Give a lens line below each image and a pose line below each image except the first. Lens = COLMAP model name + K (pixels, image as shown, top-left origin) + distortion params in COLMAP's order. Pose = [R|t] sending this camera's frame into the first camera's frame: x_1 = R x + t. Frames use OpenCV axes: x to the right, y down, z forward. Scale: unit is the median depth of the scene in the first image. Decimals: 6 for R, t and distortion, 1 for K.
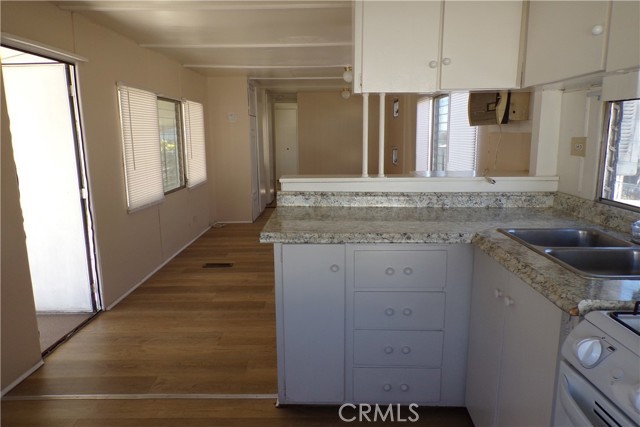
lens RADIAL K [[427.0, 0, 320.0], [0, 427.0, 213.5], [0, 0, 1]] dist [-0.002315, -0.000652]
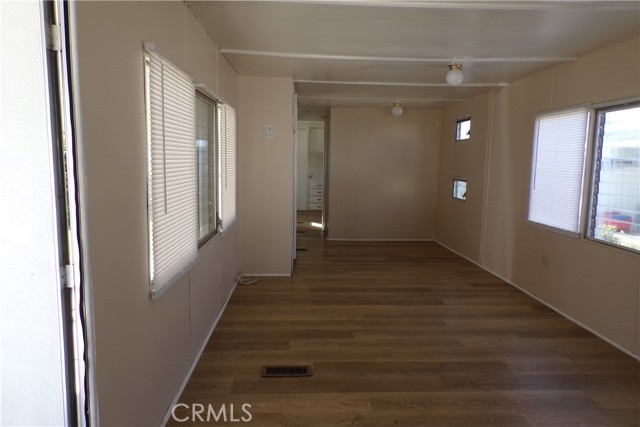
lens RADIAL K [[433.0, 0, 316.2], [0, 433.0, 211.5], [0, 0, 1]] dist [-0.000222, 0.003045]
pose [[0.998654, 0.019200, 0.048190, -0.222614], [-0.016020, 0.997722, -0.065535, -0.059464], [-0.049339, 0.064675, 0.996686, 0.371954]]
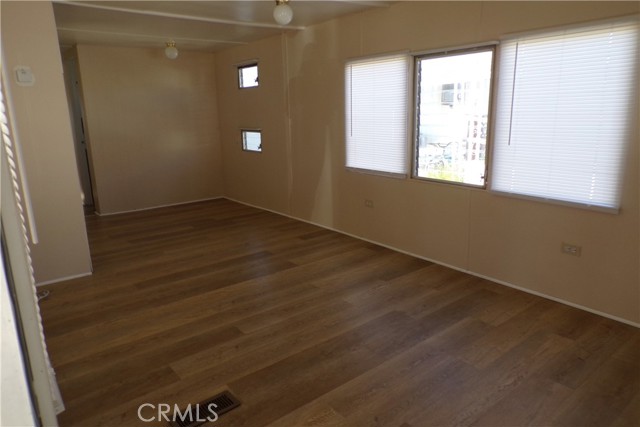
lens RADIAL K [[433.0, 0, 316.2], [0, 433.0, 211.5], [0, 0, 1]] dist [-0.000222, 0.003045]
pose [[0.784729, -0.150151, 0.601378, -0.369949], [0.126507, 0.988591, 0.081752, -0.098100], [-0.606792, 0.011925, 0.794771, 0.559980]]
